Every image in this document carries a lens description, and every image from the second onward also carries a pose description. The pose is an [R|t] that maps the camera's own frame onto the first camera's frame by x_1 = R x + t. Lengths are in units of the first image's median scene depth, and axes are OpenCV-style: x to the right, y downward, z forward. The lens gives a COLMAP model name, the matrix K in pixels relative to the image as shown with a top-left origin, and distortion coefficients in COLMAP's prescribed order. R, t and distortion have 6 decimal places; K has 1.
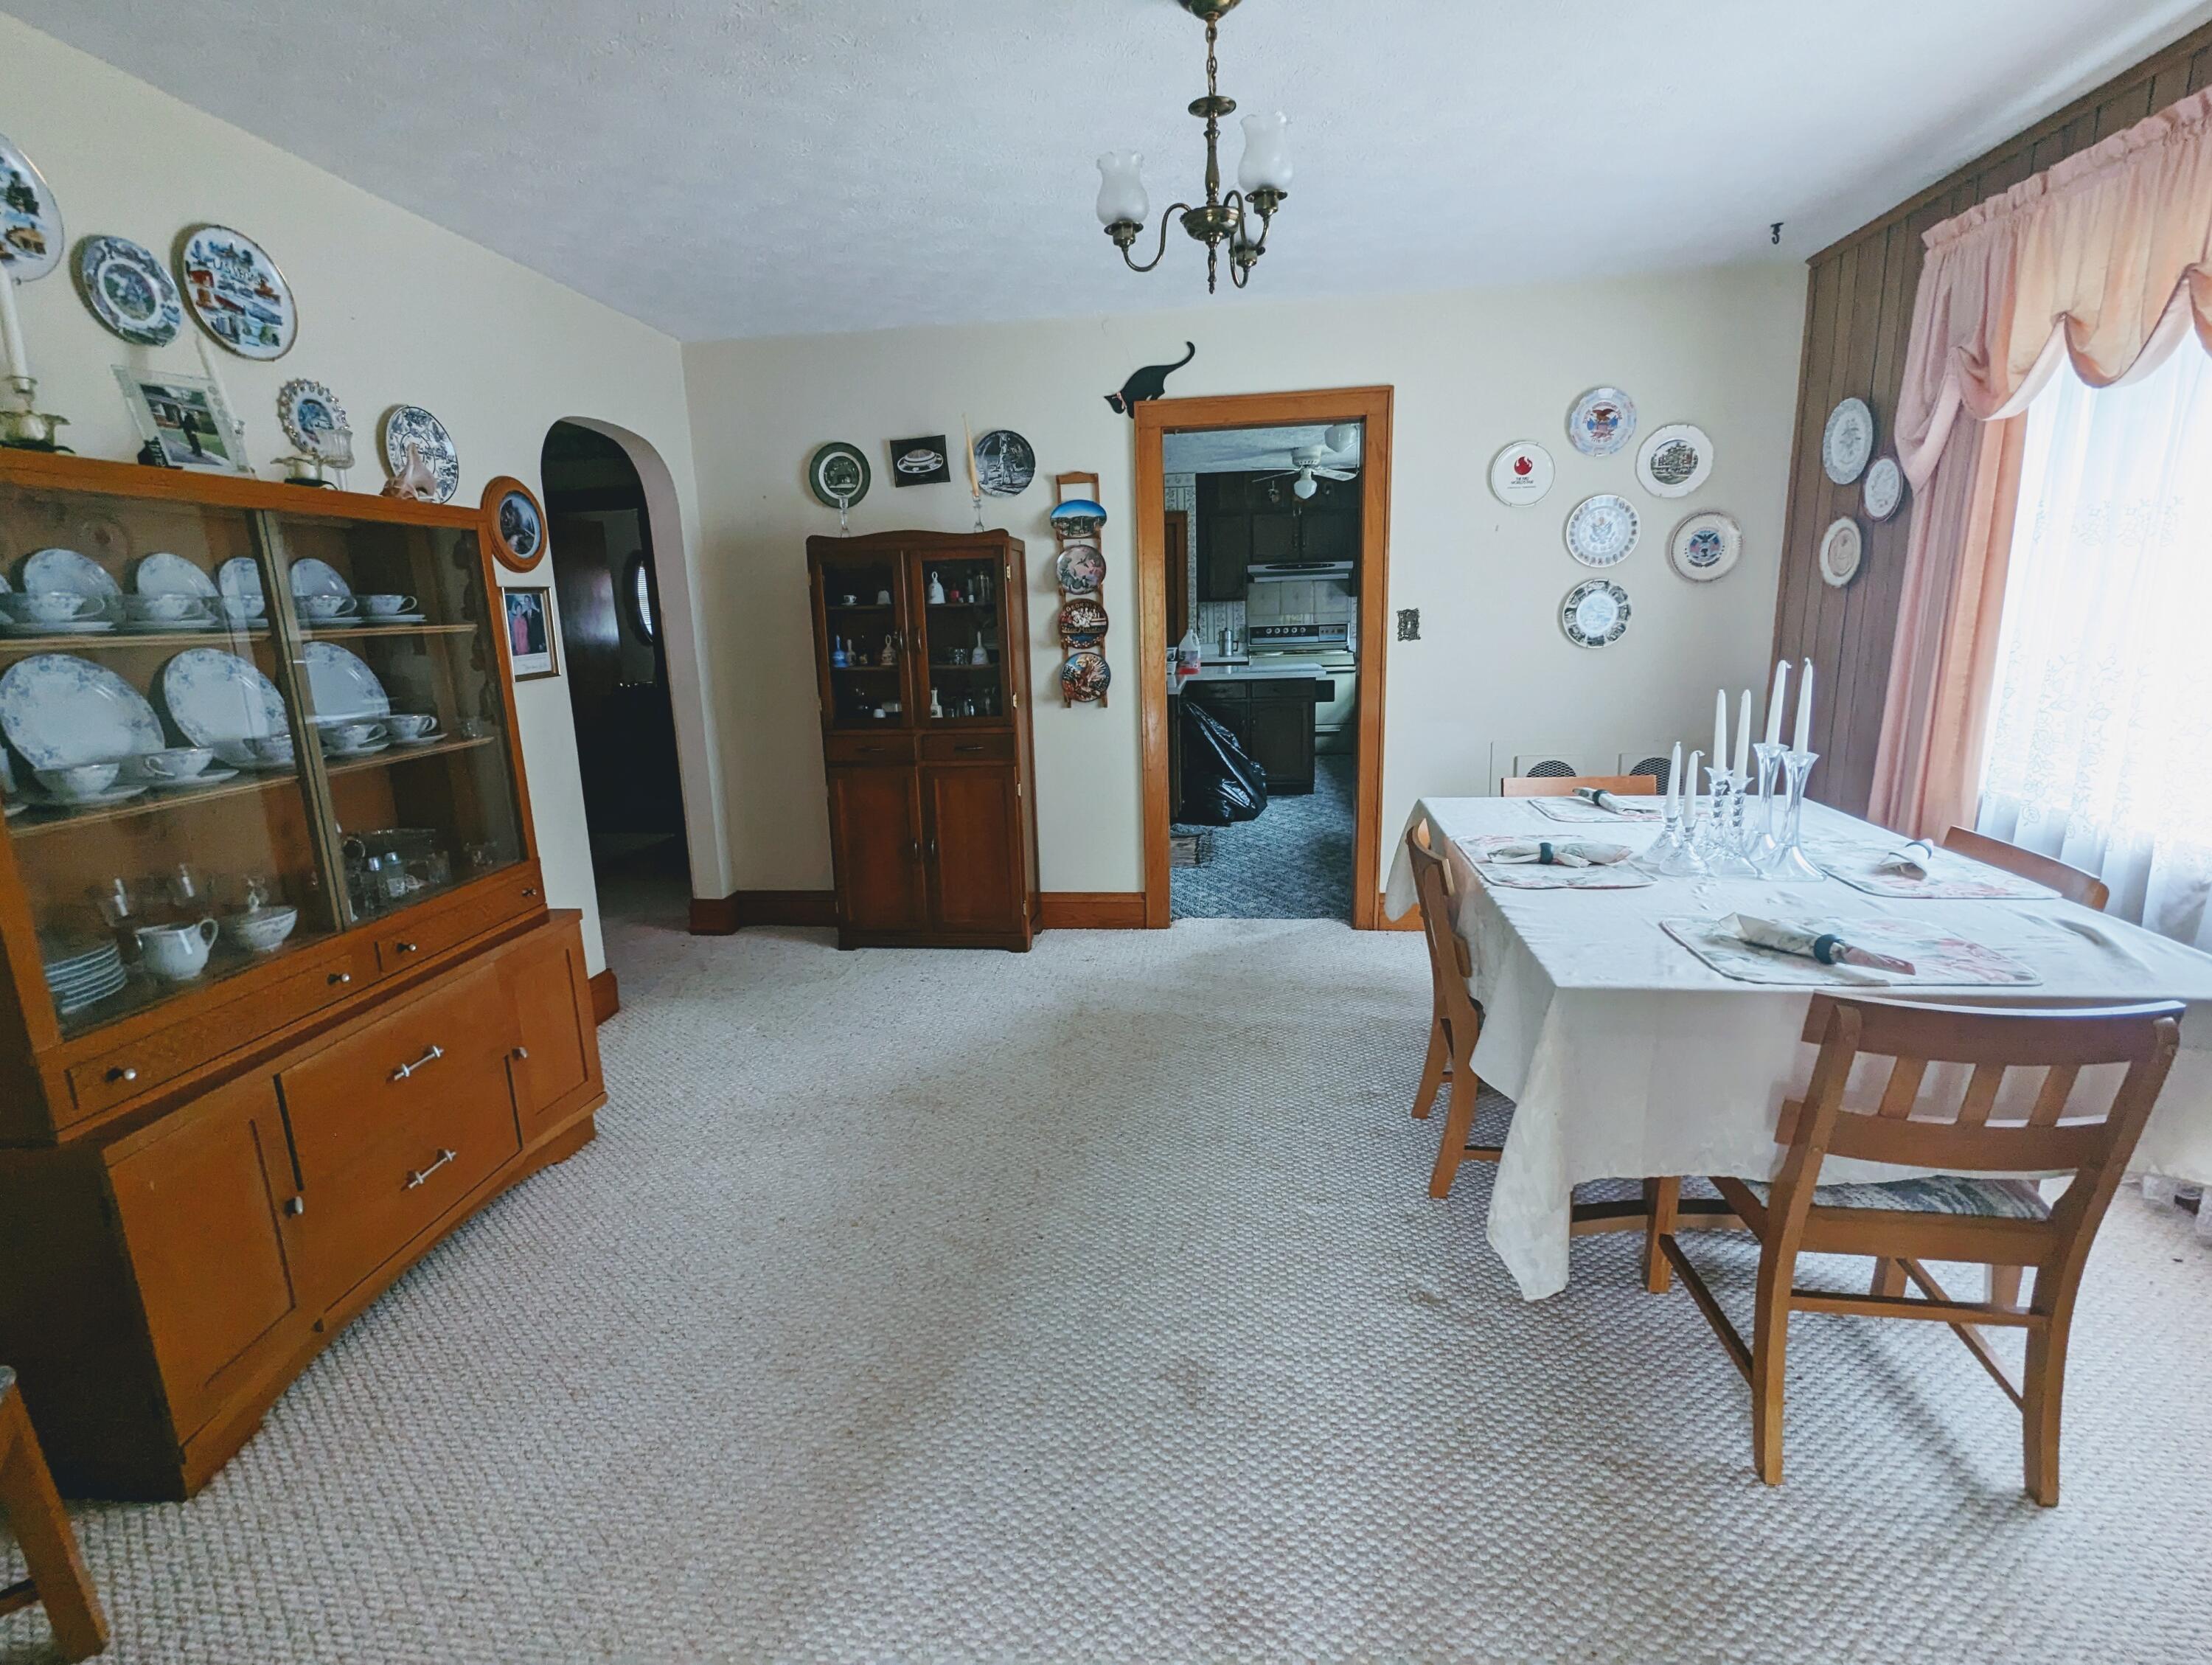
lens RADIAL K [[1051.4, 0, 1100.8], [0, 1051.4, 837.0], [0, 0, 1]] dist [-0.001339, 0.001147]
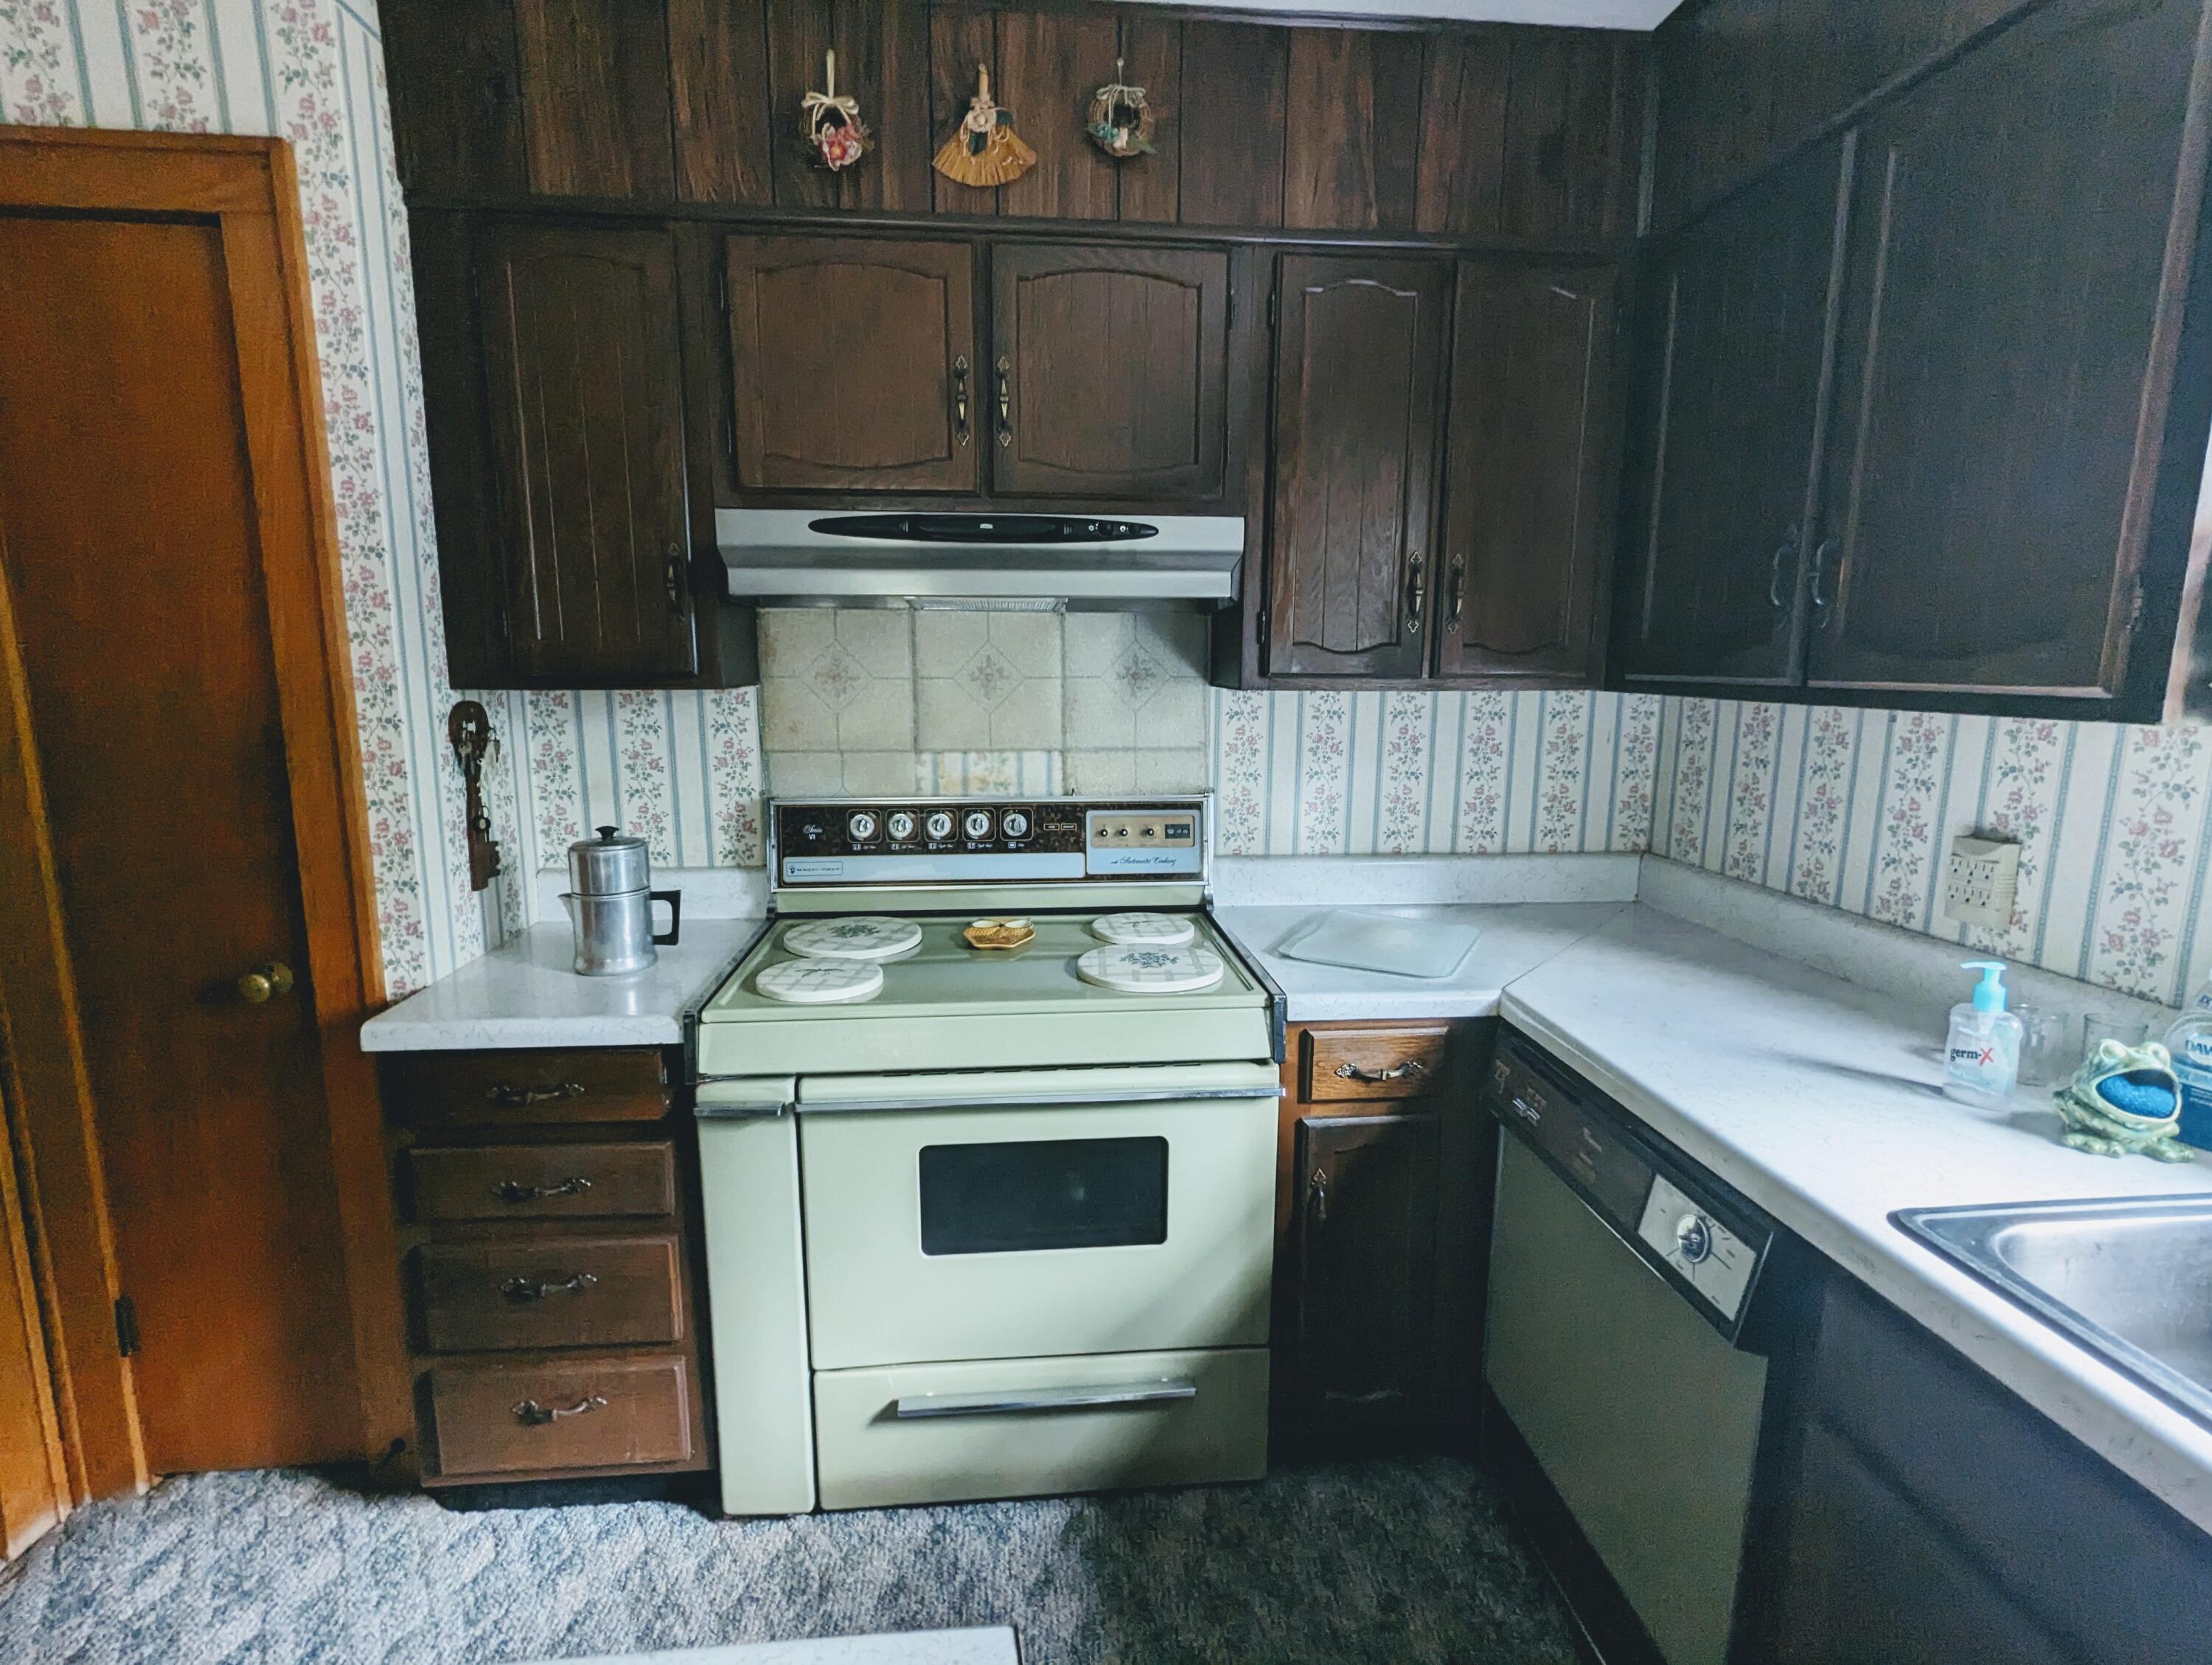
lens RADIAL K [[1051.4, 0, 1096.4], [0, 1051.4, 829.0], [0, 0, 1]] dist [-0.001339, 0.001147]
pose [[0.978369, 0.003458, 0.206840, 0.163468], [0.009045, 0.998189, -0.059470, -0.182926], [-0.206671, 0.060054, 0.976566, 0.779719]]
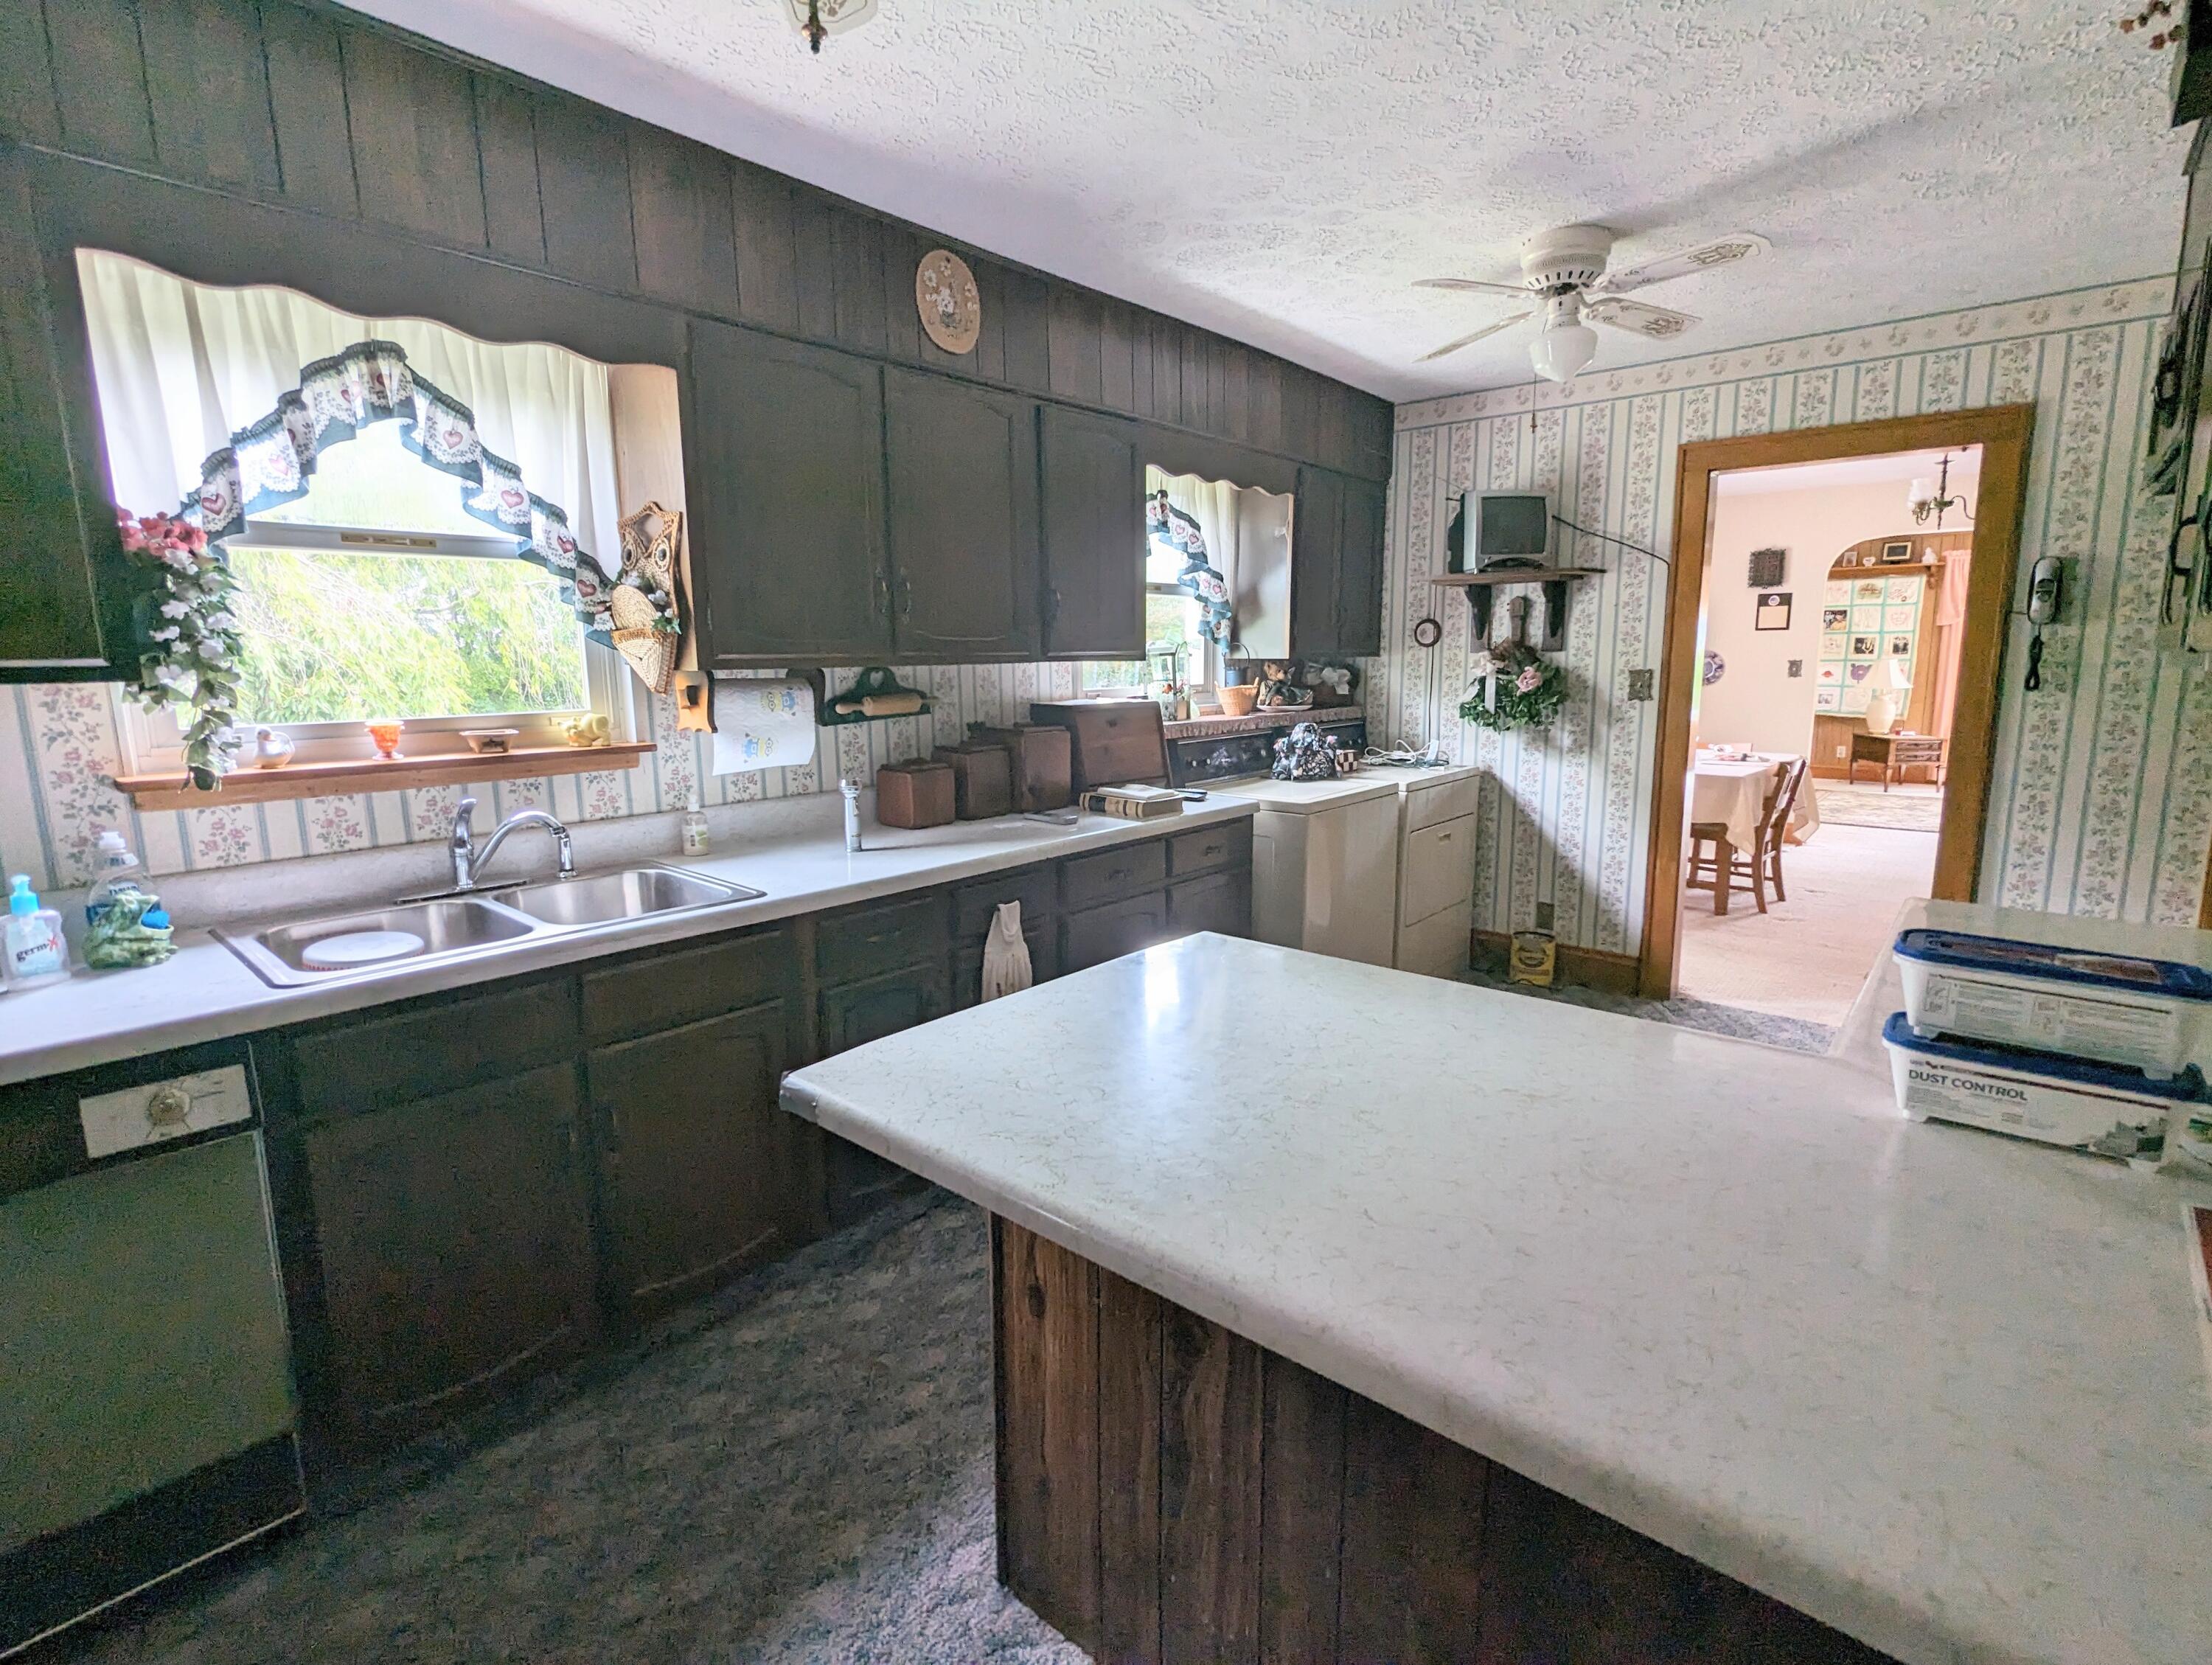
lens RADIAL K [[1051.4, 0, 1103.9], [0, 1051.4, 838.9], [0, 0, 1]] dist [-0.001339, 0.001147]
pose [[-0.829422, -0.062092, 0.555161, 0.063883], [0.151264, 0.931712, 0.330199, -0.207553], [-0.537753, 0.357850, -0.763390, 0.913854]]
